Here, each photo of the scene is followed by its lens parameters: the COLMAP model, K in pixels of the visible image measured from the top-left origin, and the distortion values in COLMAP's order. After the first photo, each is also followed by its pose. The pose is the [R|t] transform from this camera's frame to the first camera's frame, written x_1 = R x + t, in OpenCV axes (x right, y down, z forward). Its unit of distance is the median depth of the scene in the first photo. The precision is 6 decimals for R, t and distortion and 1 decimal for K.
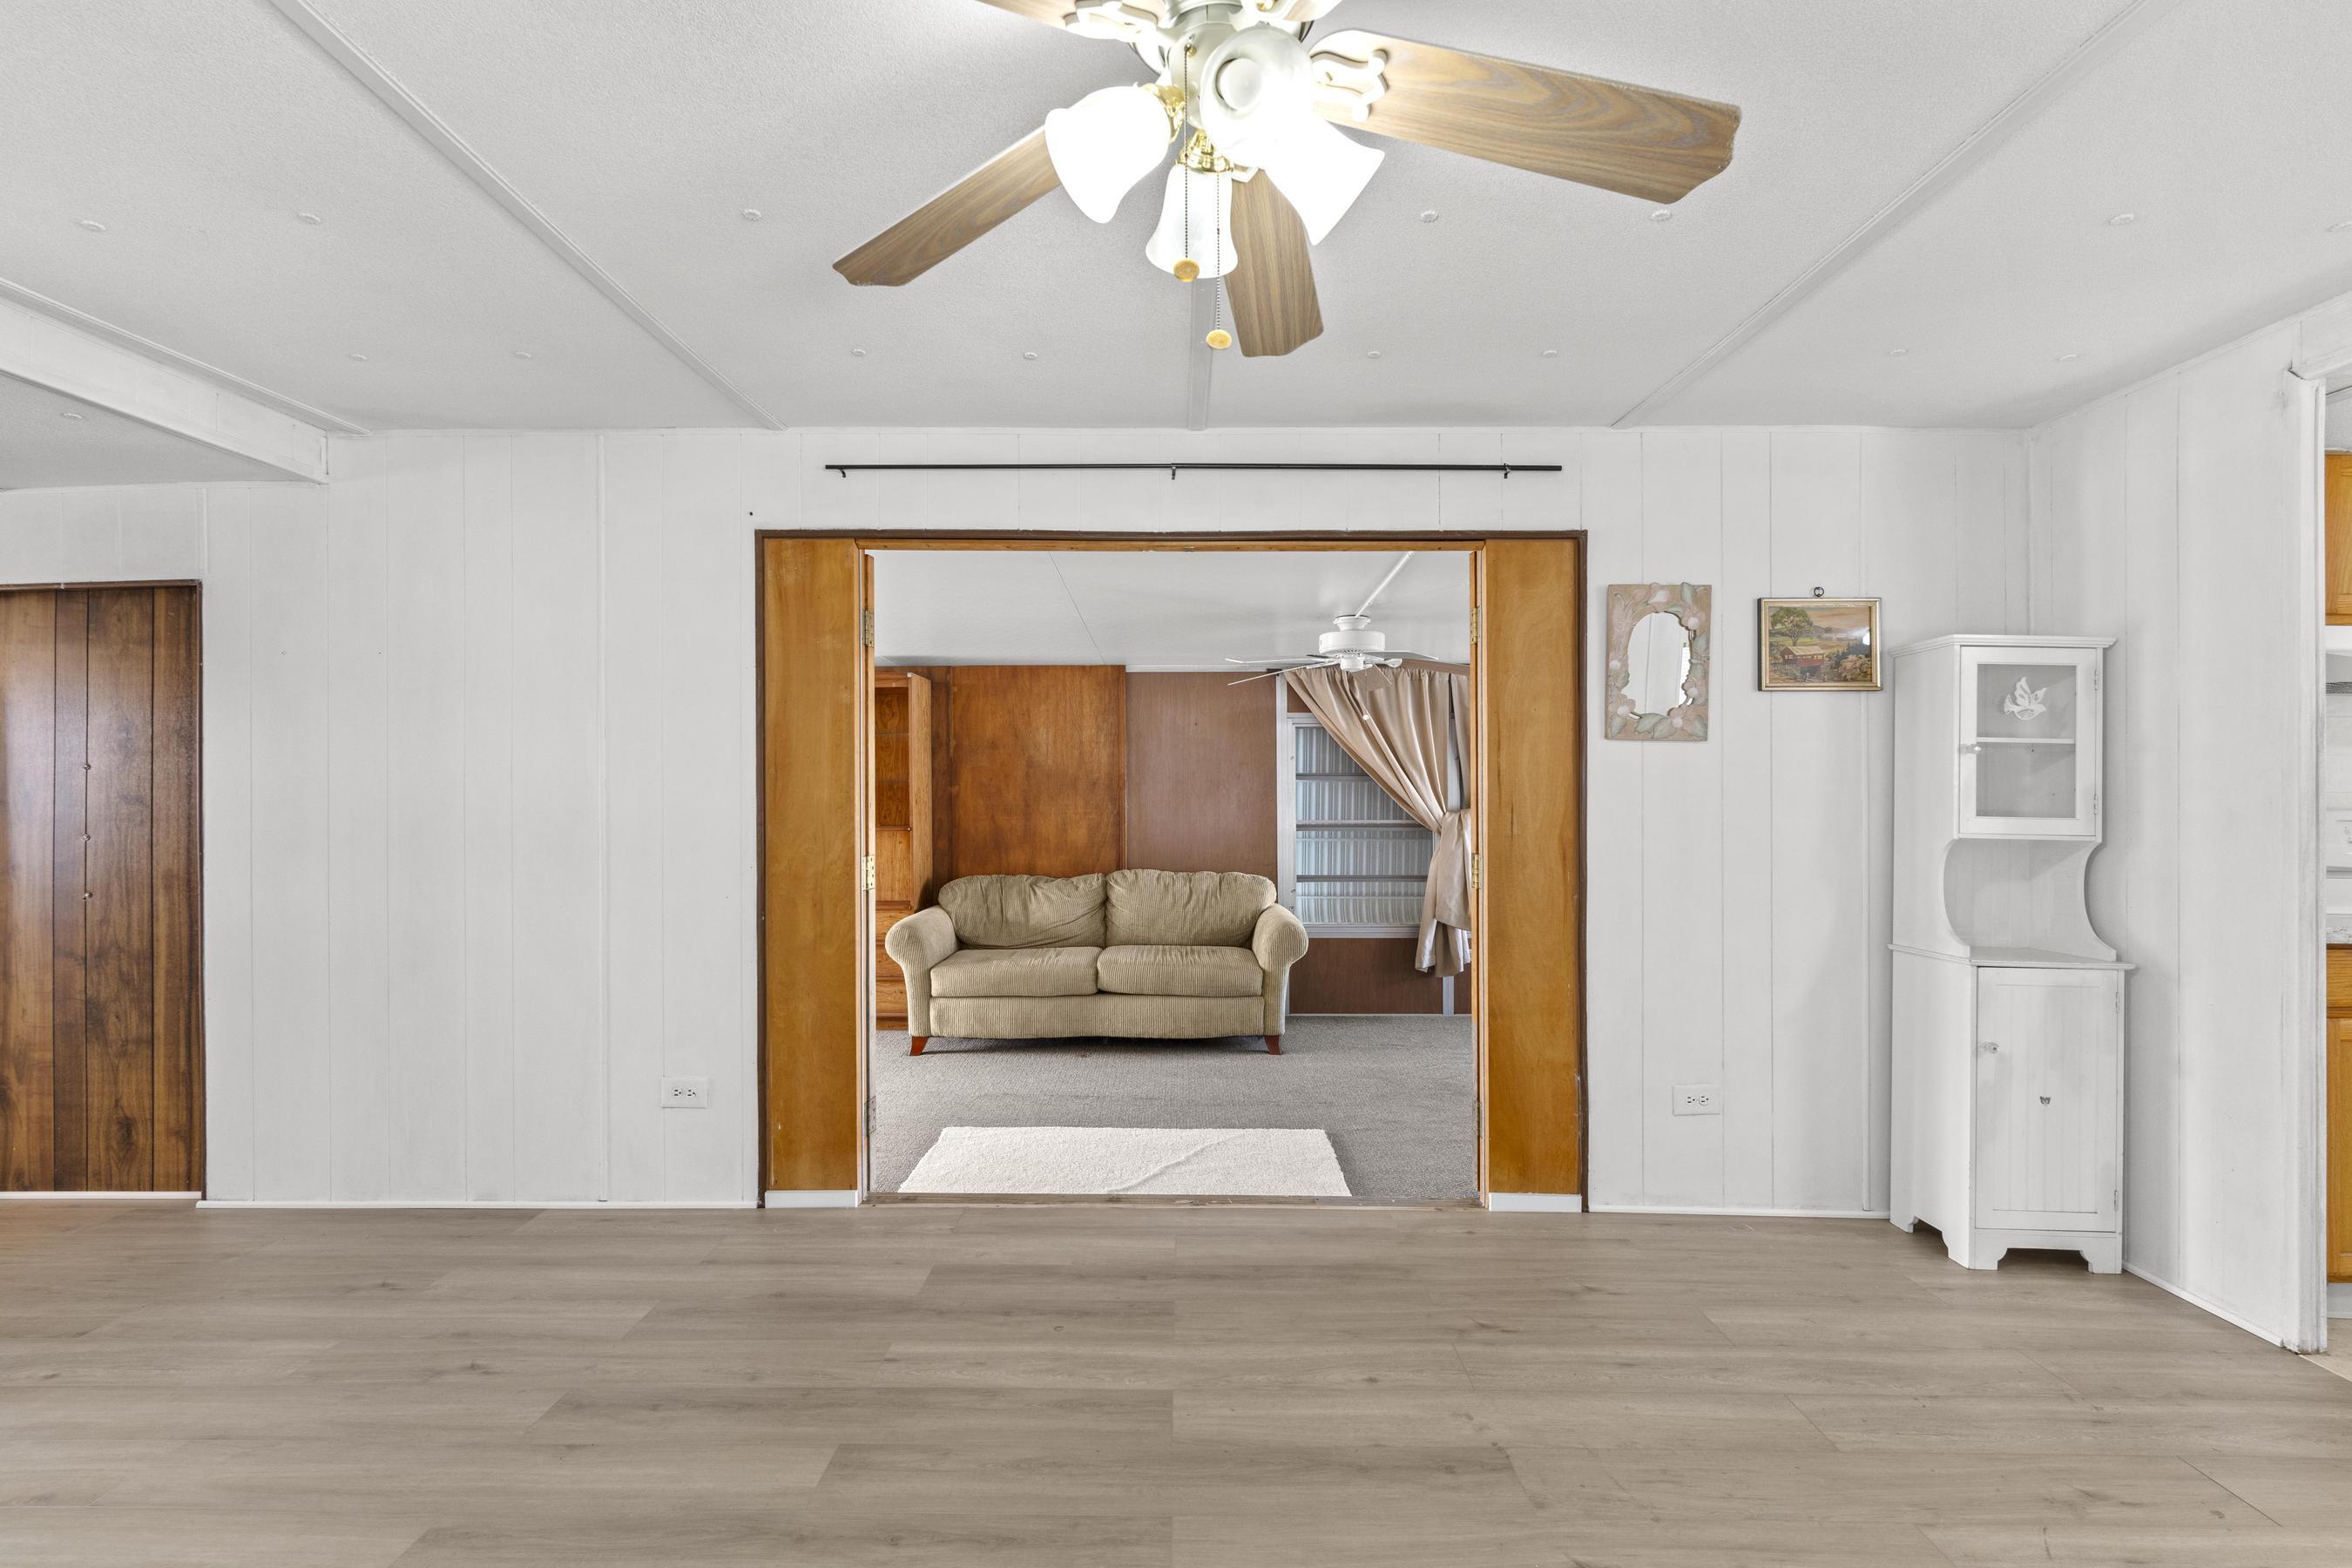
lens RADIAL K [[1033.6, 0, 1175.4], [0, 1033.6, 791.8], [0, 0, 1]] dist [-0.002872, 0.000363]
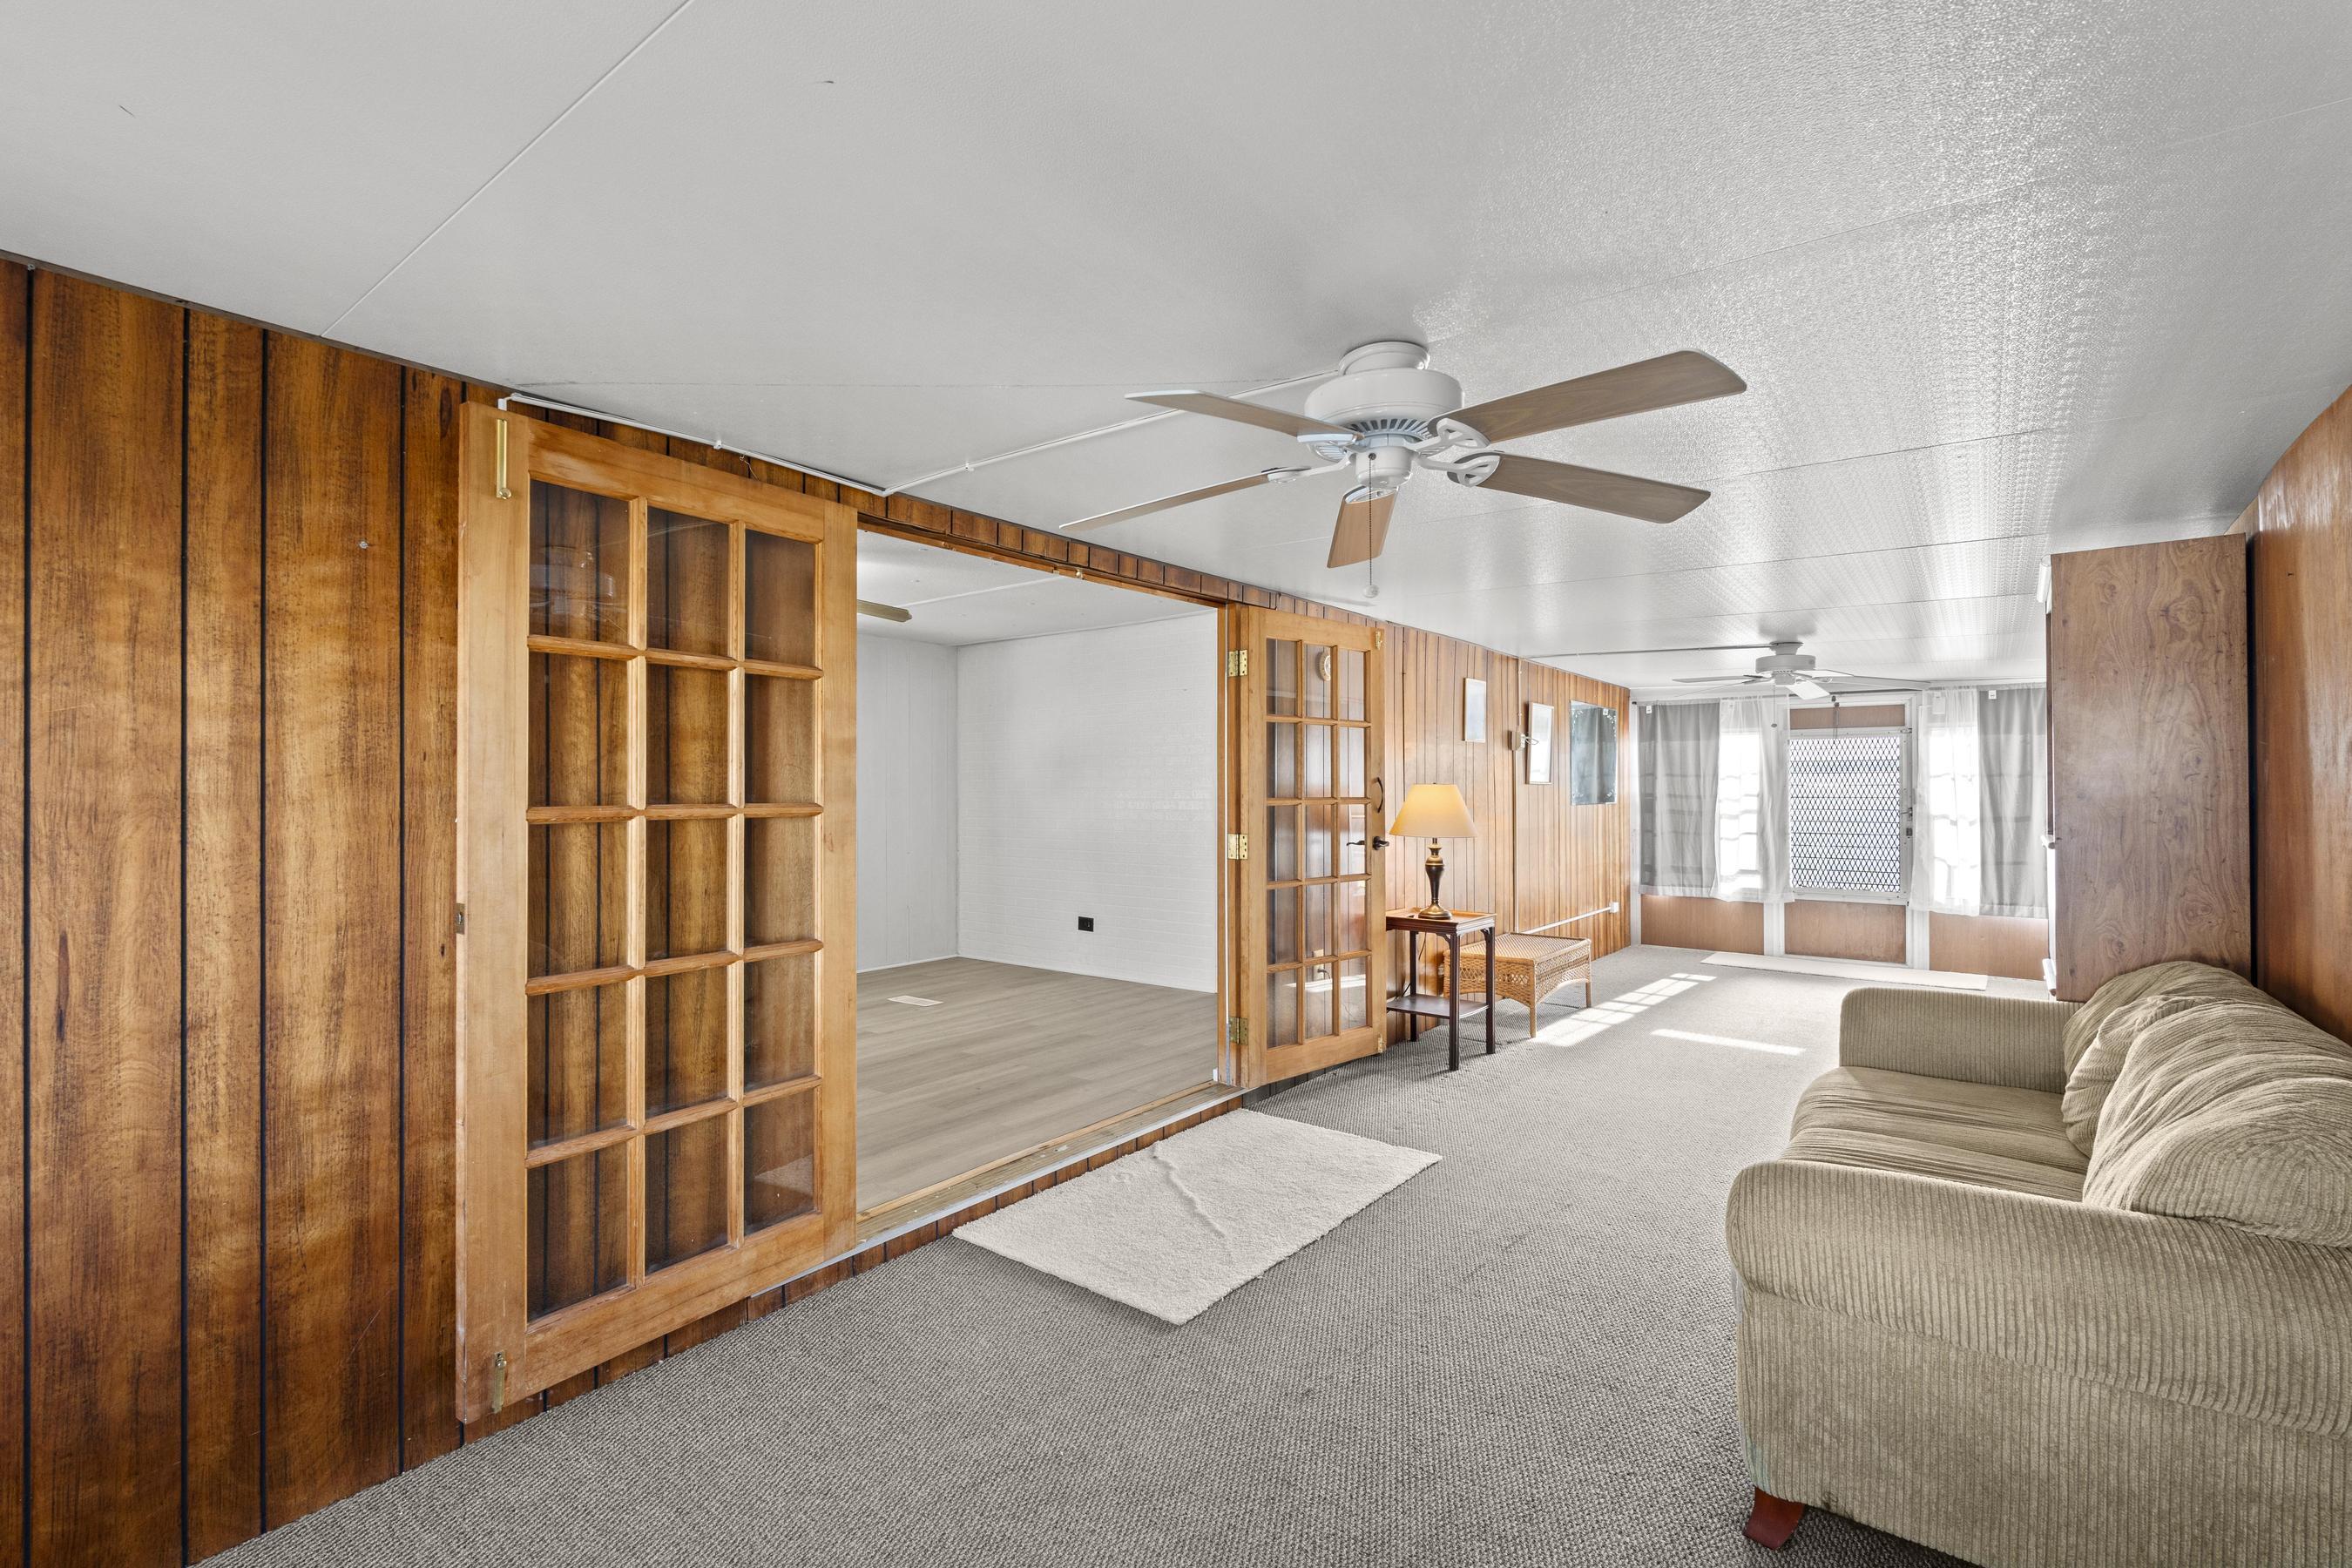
lens RADIAL K [[1033.6, 0, 1171.8], [0, 1033.6, 783.5], [0, 0, 1]] dist [-0.002872, 0.000363]
pose [[-0.615597, -0.002171, -0.788058, 0.849157], [0.007906, 0.999929, -0.008930, 0.007801], [0.788022, -0.011728, -0.615536, 1.842005]]
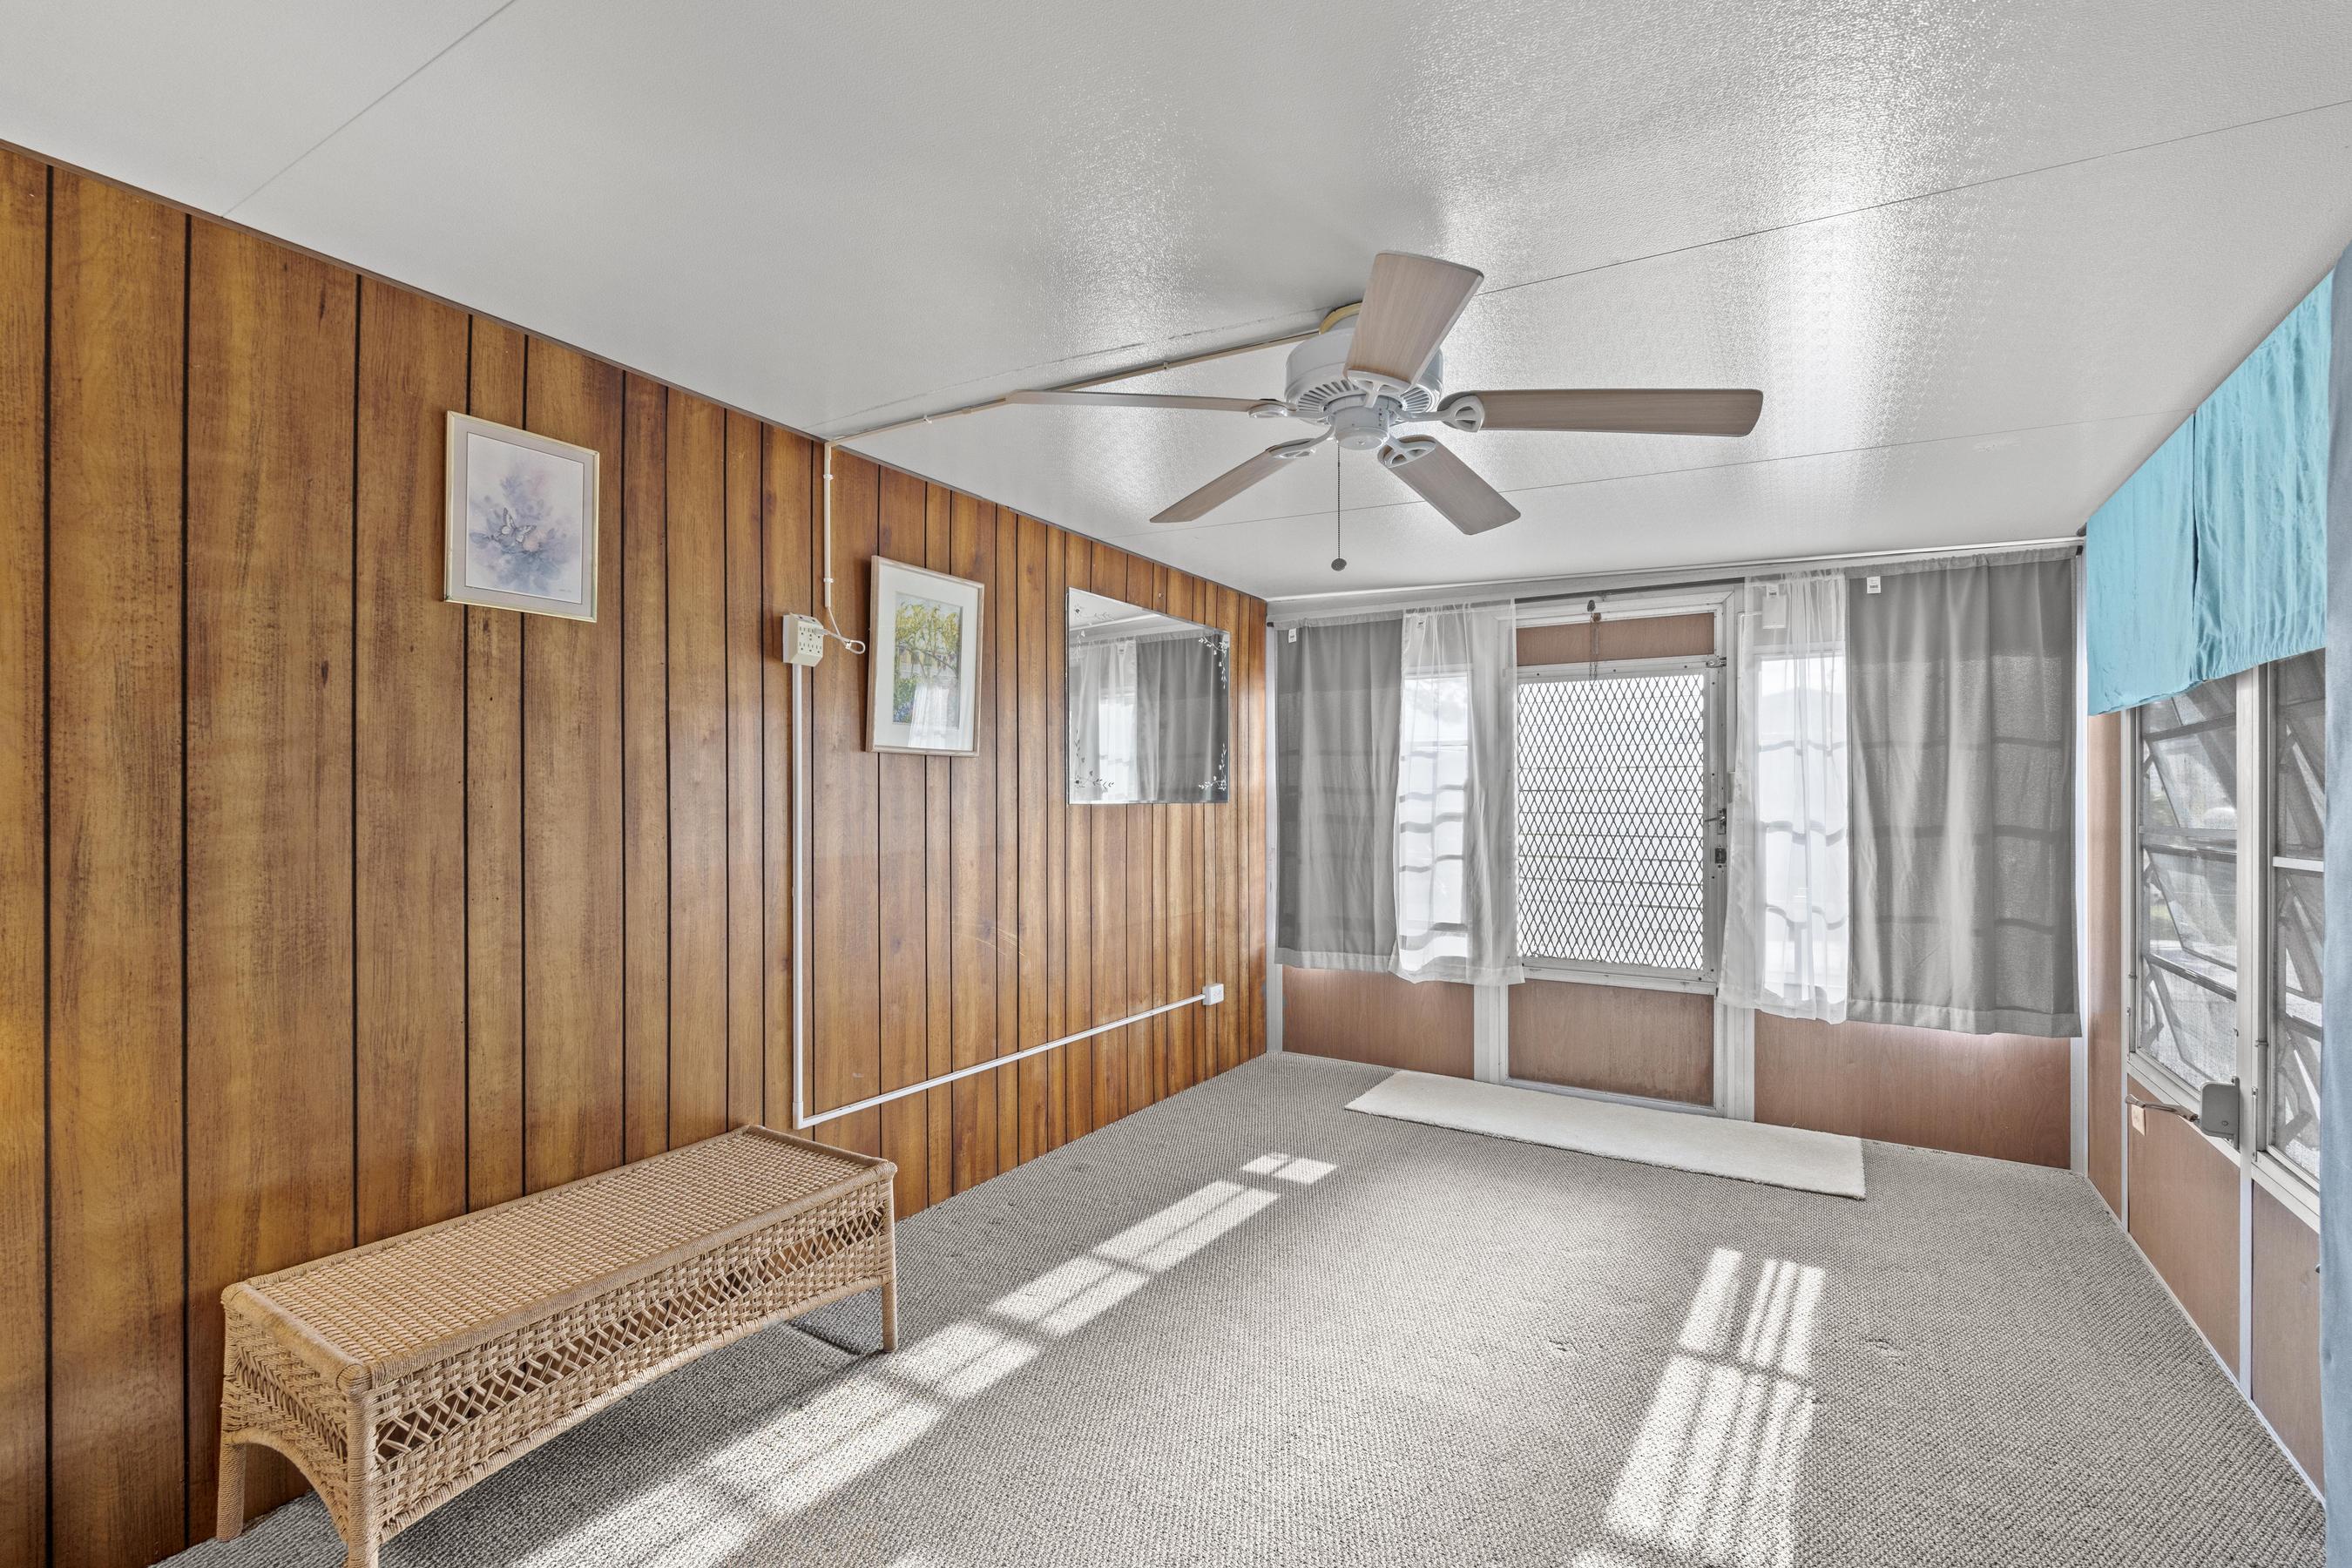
lens RADIAL K [[1033.6, 0, 1167.2], [0, 1033.6, 796.7], [0, 0, 1]] dist [-0.002872, 0.000363]
pose [[-0.522172, 0.002835, -0.852836, -0.741038], [0.007577, 0.999970, -0.001315, 0.038593], [0.852807, -0.007148, -0.522178, 1.795129]]
